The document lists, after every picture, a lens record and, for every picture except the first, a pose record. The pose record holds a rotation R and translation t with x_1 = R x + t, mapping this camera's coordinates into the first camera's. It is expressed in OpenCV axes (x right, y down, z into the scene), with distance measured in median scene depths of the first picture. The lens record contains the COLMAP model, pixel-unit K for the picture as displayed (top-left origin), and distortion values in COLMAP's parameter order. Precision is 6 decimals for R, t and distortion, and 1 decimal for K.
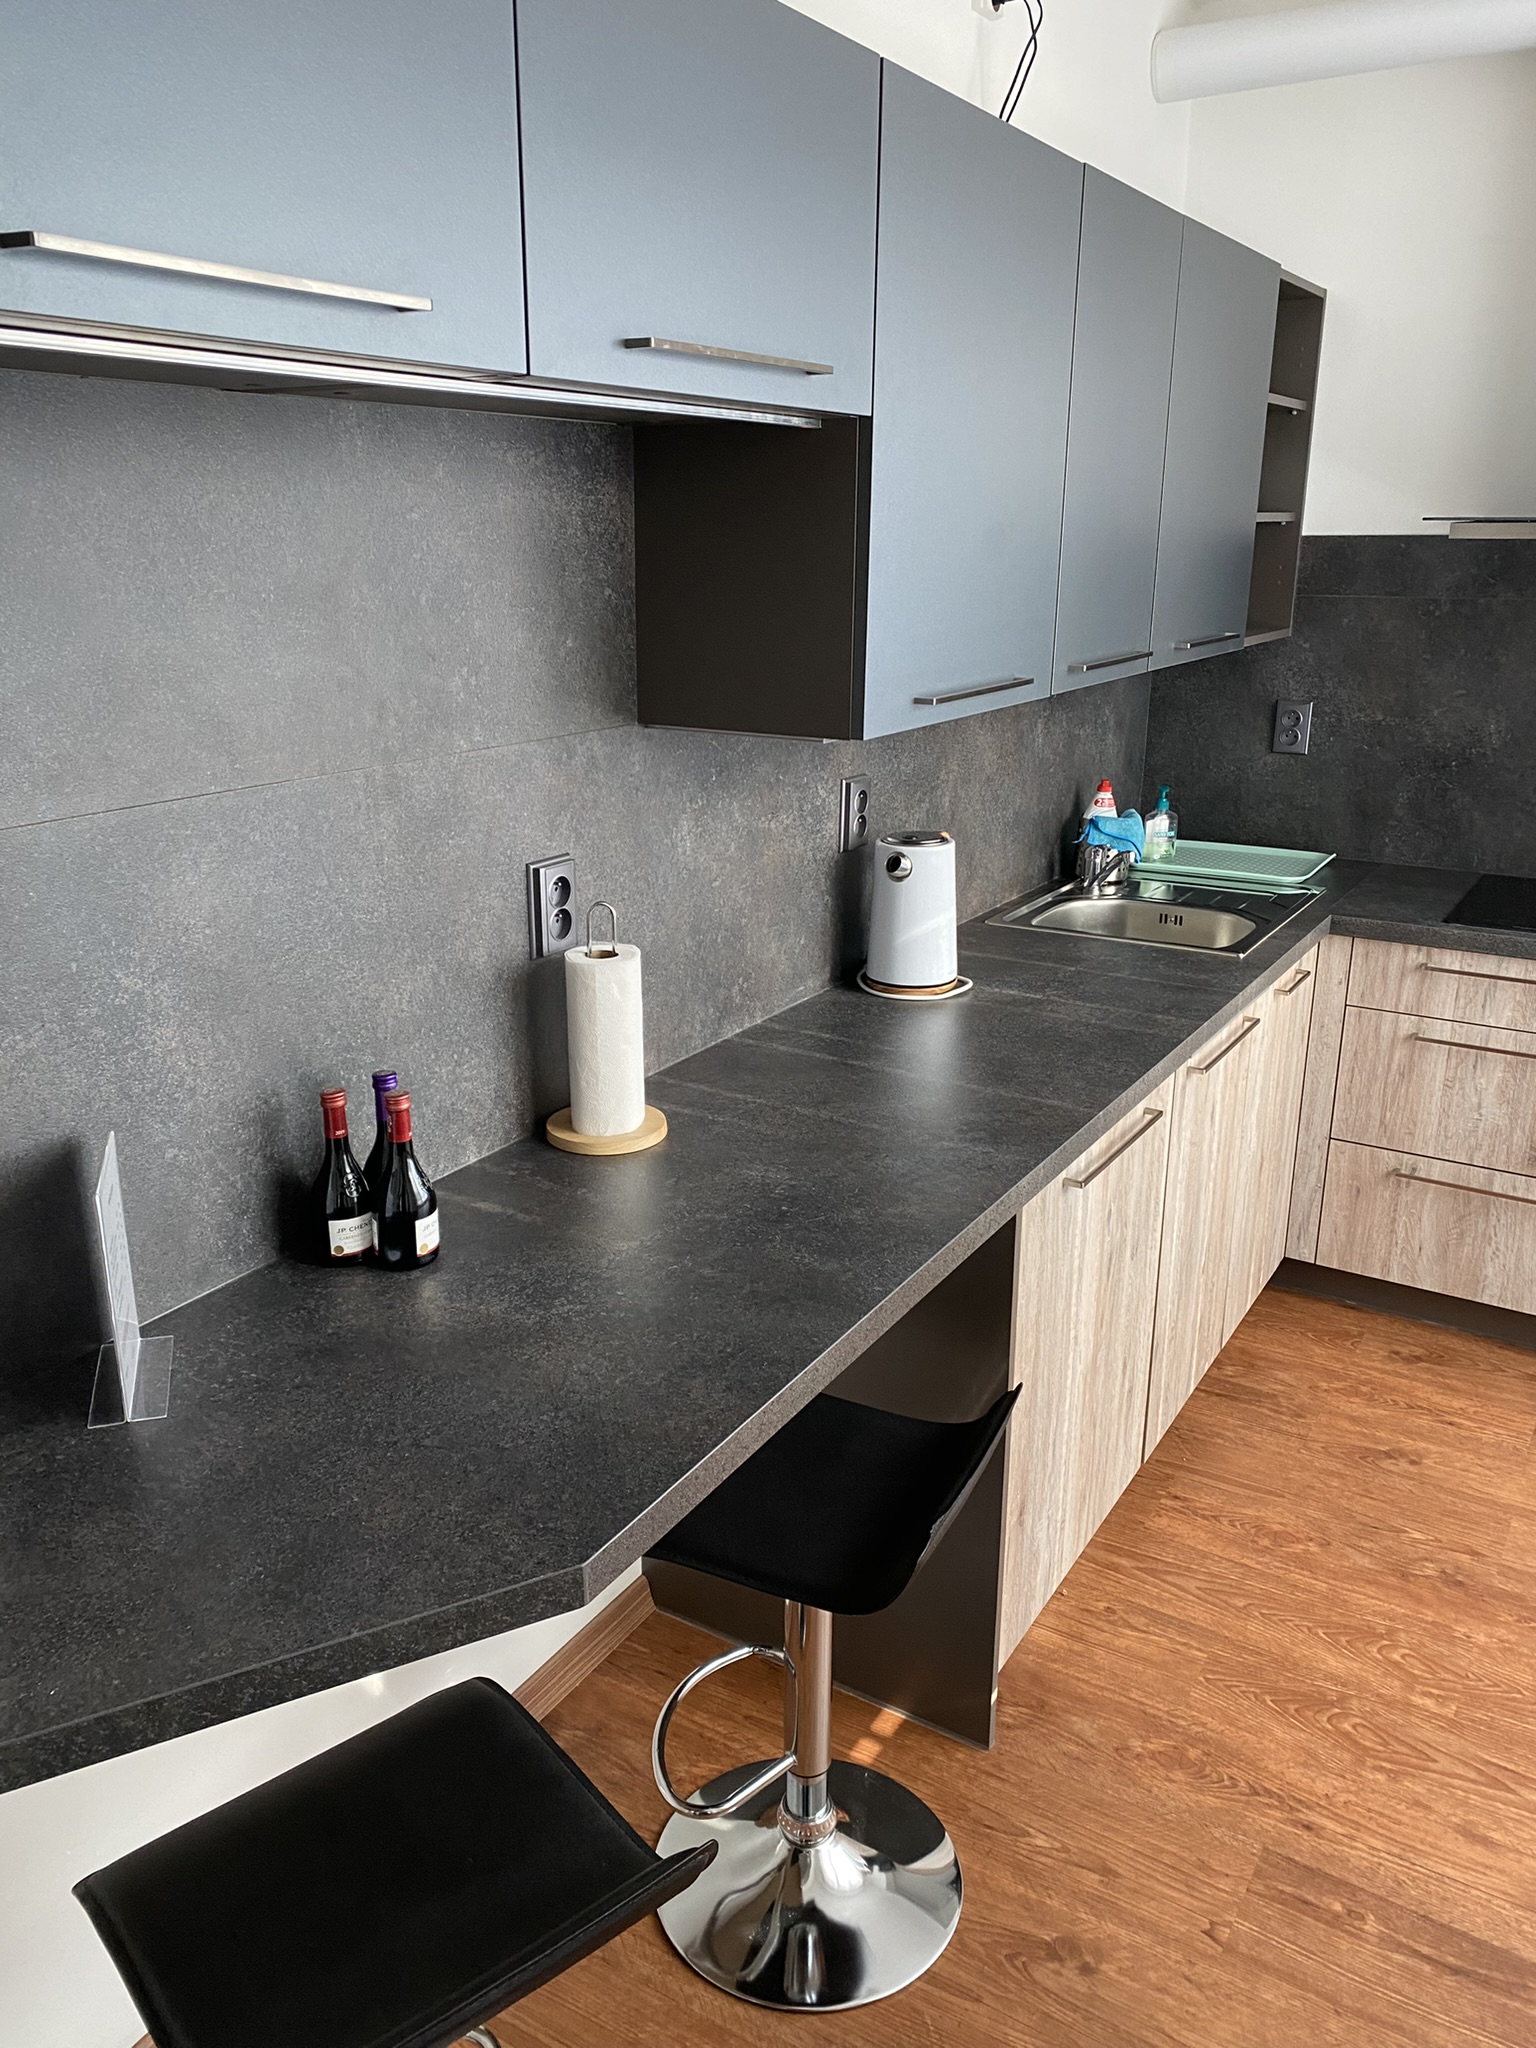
lens RADIAL K [[1553.1, 0, 765.9], [0, 1553.1, 1023.5], [0, 0, 1]] dist [0.030443, -0.039665]
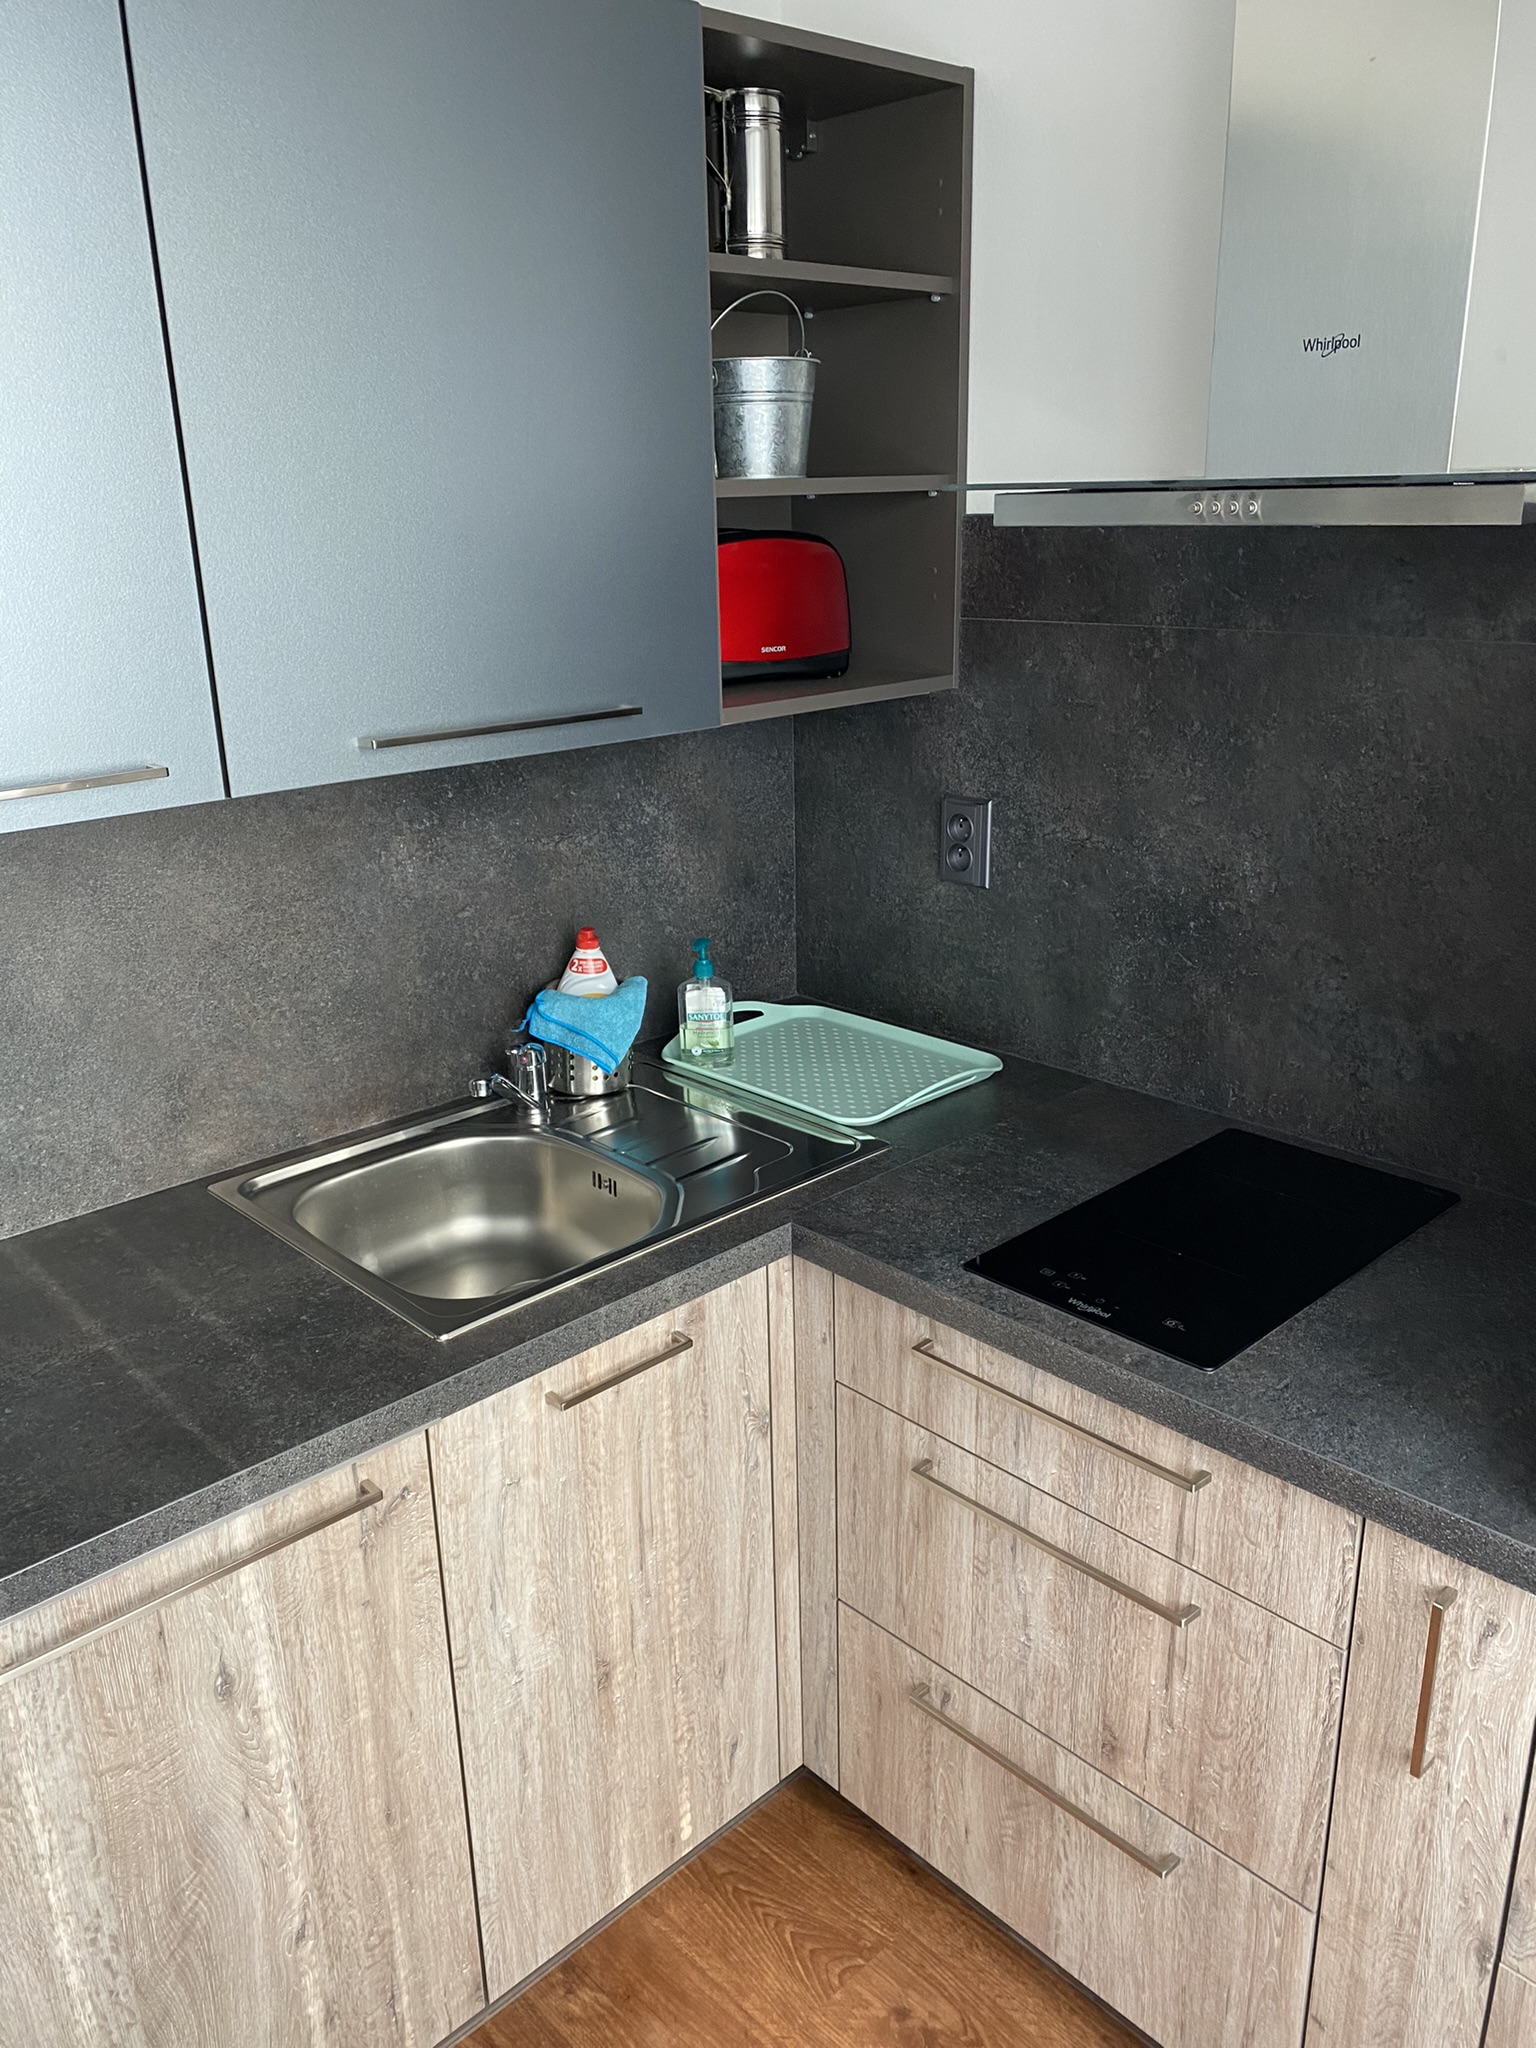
lens RADIAL K [[1553.1, 0, 765.8], [0, 1553.1, 1045.0], [0, 0, 1]] dist [0.030443, -0.039665]
pose [[0.968161, 0.062545, -0.242390, 0.432696], [-0.055379, 0.997806, 0.036272, -0.135912], [0.244127, -0.021694, 0.969501, 0.424944]]
